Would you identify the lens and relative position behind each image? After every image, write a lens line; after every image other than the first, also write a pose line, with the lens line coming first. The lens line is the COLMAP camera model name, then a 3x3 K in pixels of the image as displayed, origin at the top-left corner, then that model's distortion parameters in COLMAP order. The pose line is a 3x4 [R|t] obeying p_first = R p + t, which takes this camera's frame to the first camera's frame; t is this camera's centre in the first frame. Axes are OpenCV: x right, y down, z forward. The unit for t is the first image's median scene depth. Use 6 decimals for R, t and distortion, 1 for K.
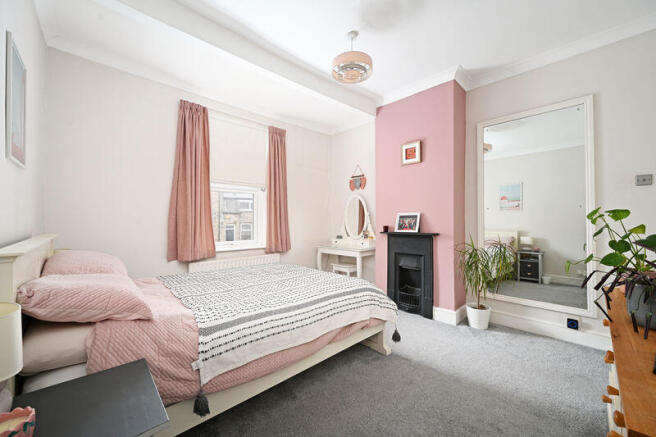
lens RADIAL K [[256.8, 0, 327.3], [0, 256.8, 217.7], [0, 0, 1]] dist [0.001115, -0.000105]
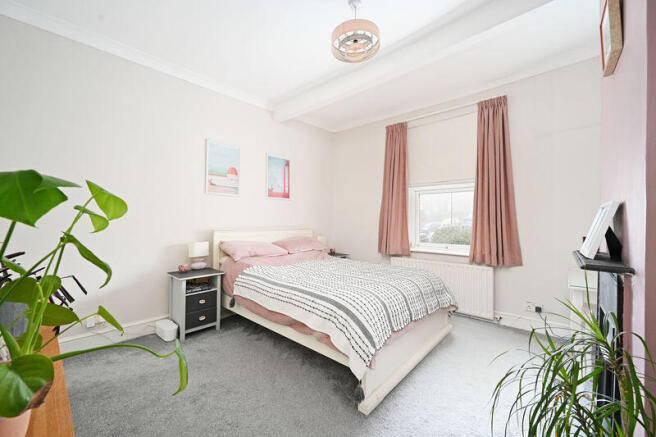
lens RADIAL K [[256.8, 0, 327.3], [0, 256.8, 221.6], [0, 0, 1]] dist [0.001115, -0.000105]
pose [[0.086440, 0.004218, -0.996248, 0.646111], [0.000828, 0.999990, 0.004305, 0.003425], [0.996257, -0.001197, 0.086436, 0.581694]]
